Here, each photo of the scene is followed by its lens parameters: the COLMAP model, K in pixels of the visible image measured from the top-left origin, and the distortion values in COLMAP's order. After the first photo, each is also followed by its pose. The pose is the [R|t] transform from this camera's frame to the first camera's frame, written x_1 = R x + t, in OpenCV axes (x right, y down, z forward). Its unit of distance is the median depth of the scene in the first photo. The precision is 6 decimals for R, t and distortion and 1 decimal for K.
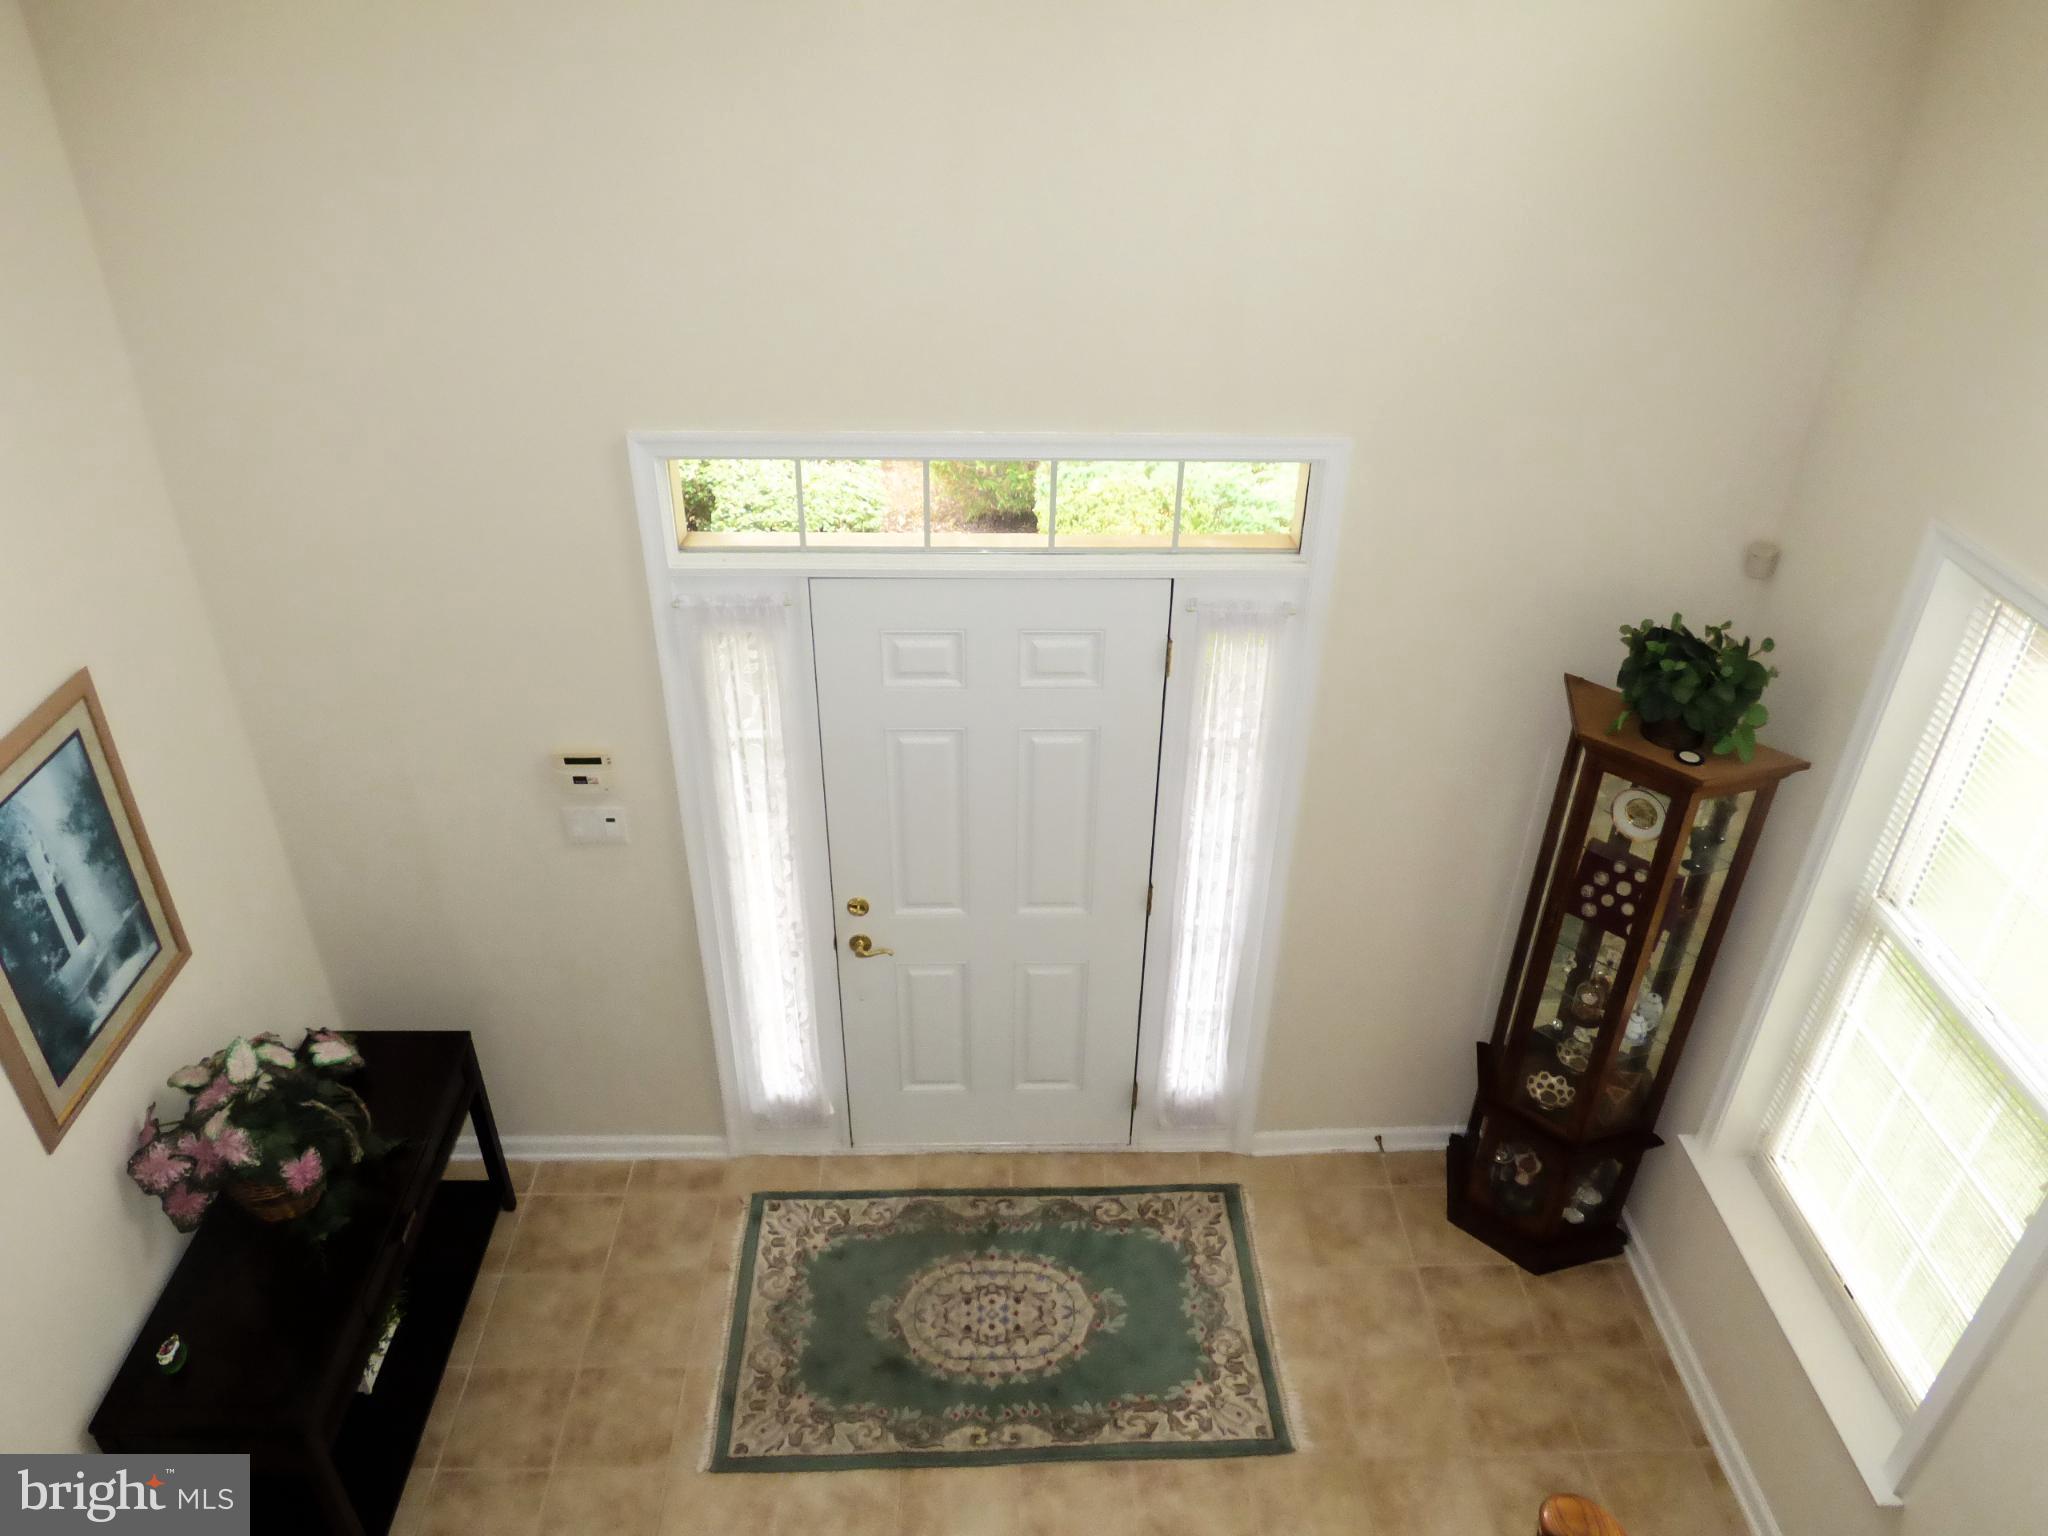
lens RADIAL K [[1392.5, 0, 1026.7], [0, 1392.5, 765.7], [0, 0, 1]] dist [-0.039439, -0.001834]
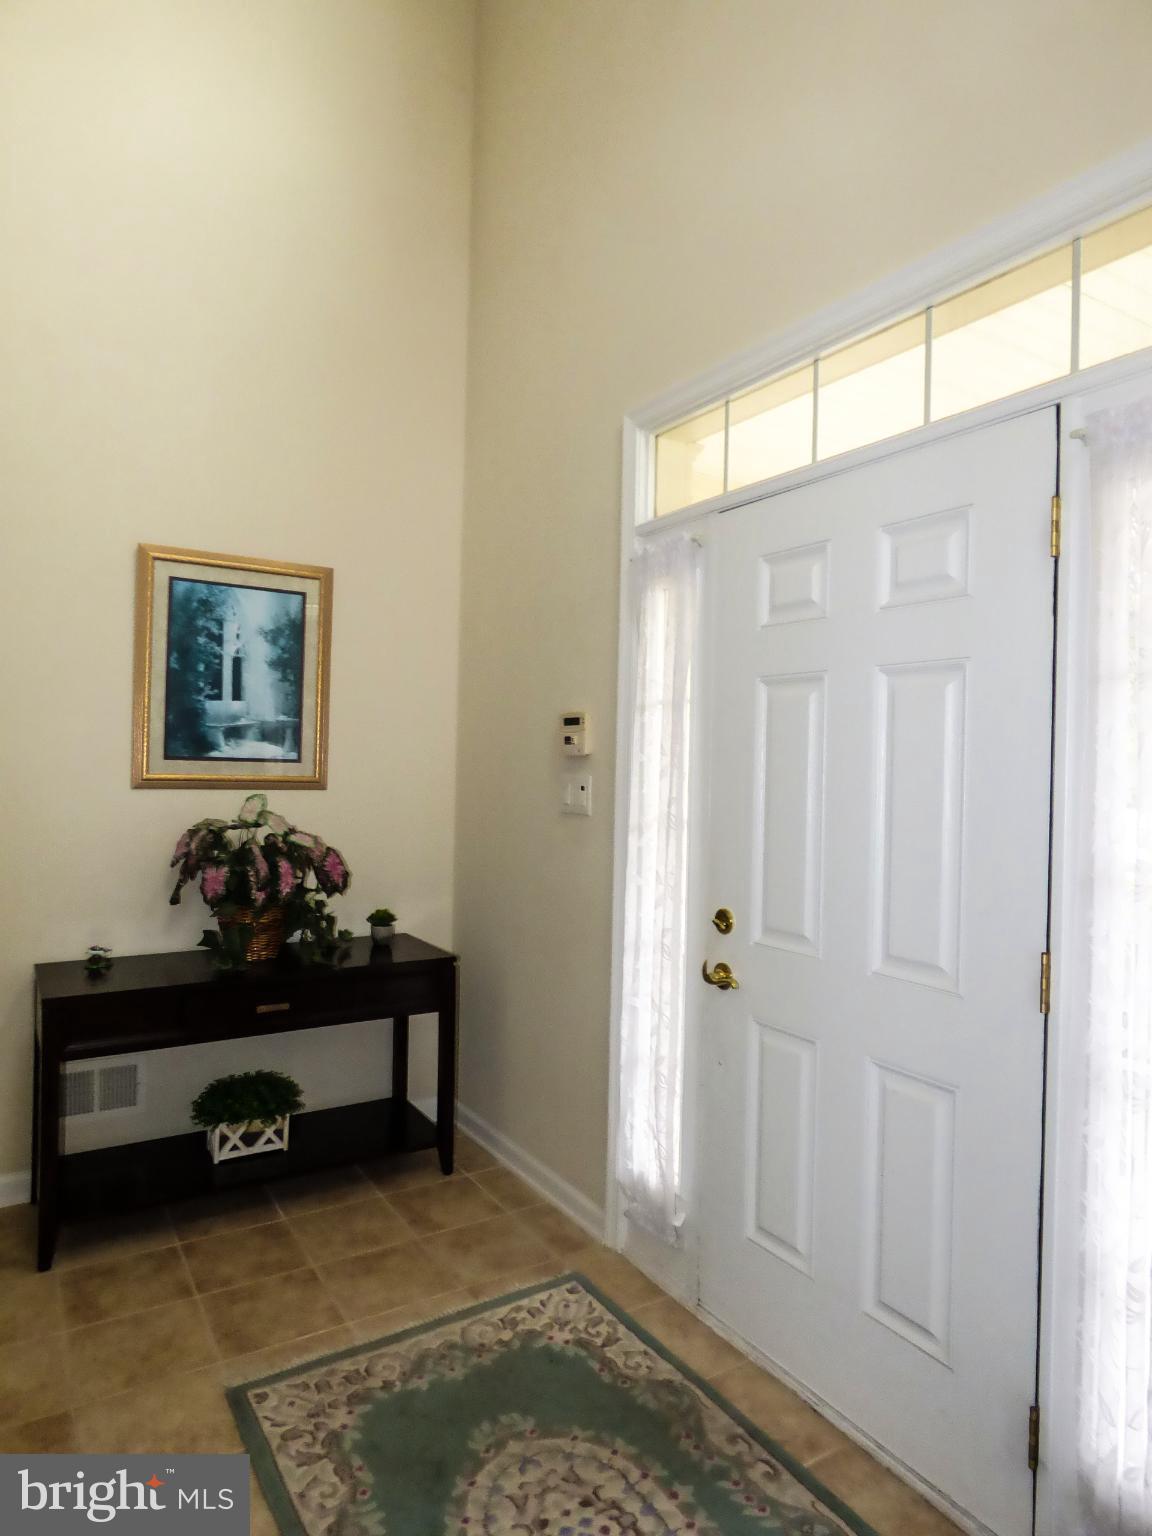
lens RADIAL K [[932.2, 0, 581.4], [0, 932.2, 767.6], [0, 0, 1]] dist [-0.008515, 0.001962]
pose [[0.510226, 0.001747, -0.860039, 0.331745], [-0.473179, 0.835613, -0.279020, 0.224614], [0.718172, 0.549316, 0.427178, 0.632699]]
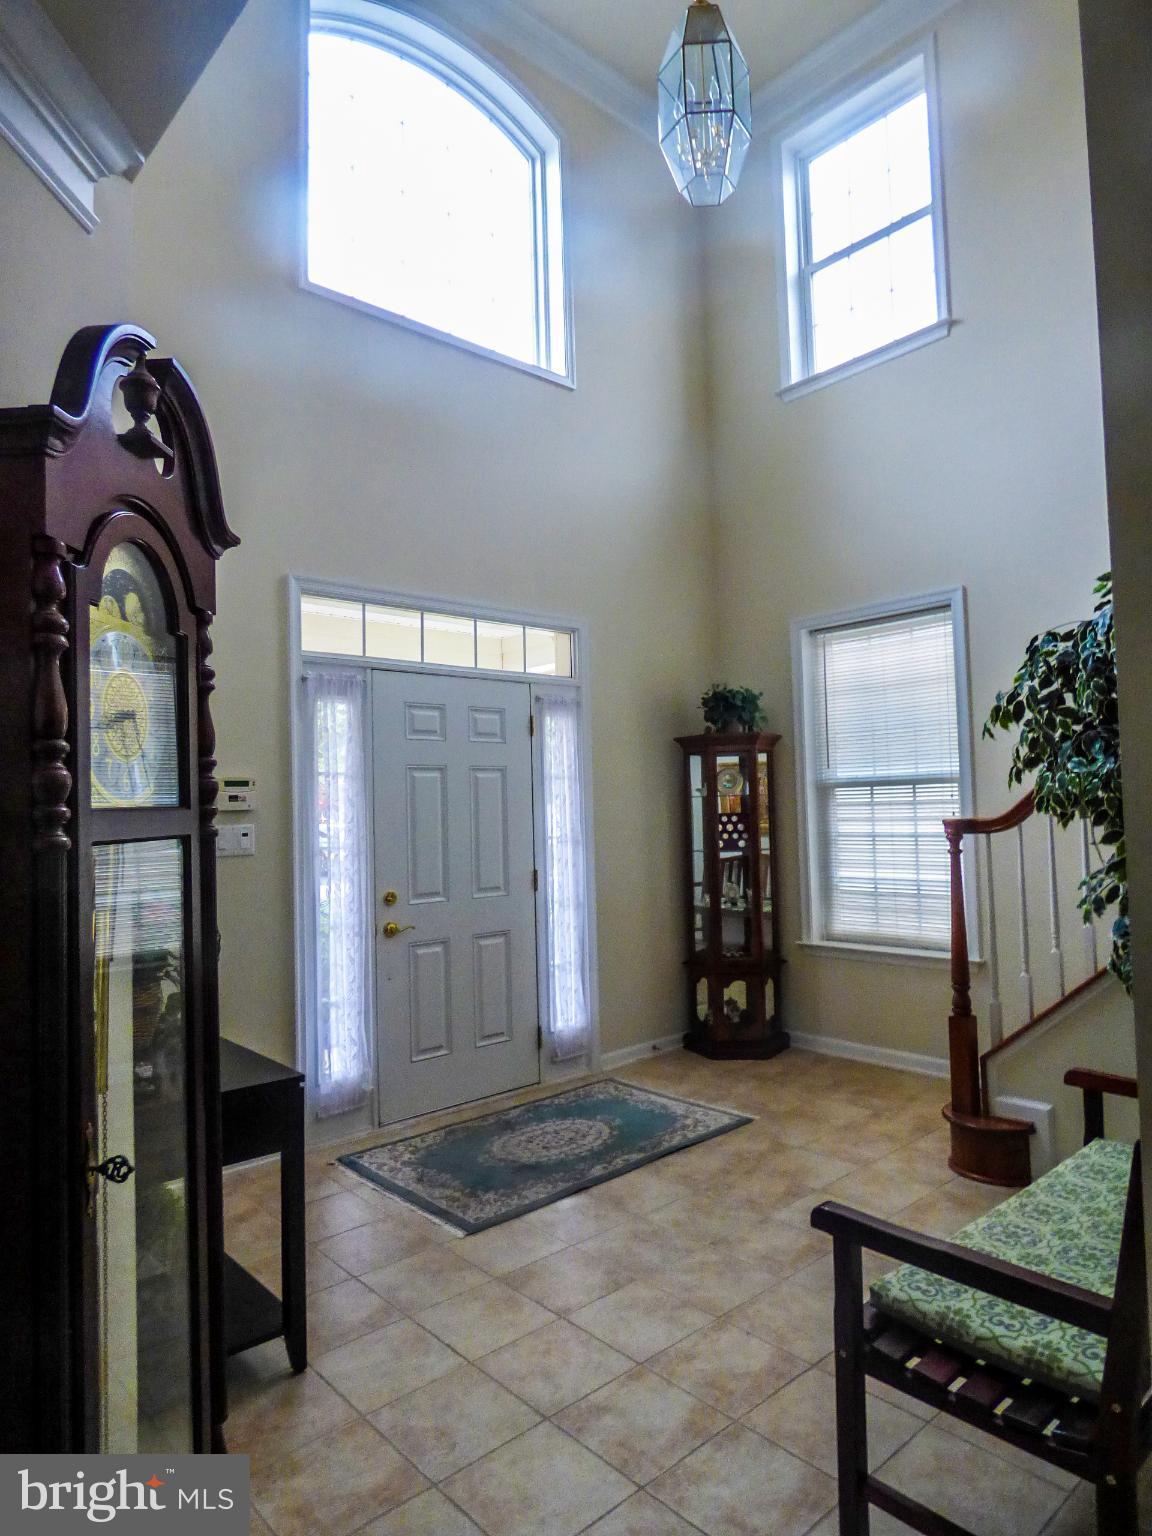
lens RADIAL K [[932.2, 0, 574.3], [0, 932.2, 770.6], [0, 0, 1]] dist [-0.008515, 0.001962]
pose [[0.767610, -0.009666, 0.640844, -0.628535], [0.374388, 0.818320, -0.436103, 0.515310], [-0.520201, 0.574681, 0.631769, 0.149460]]
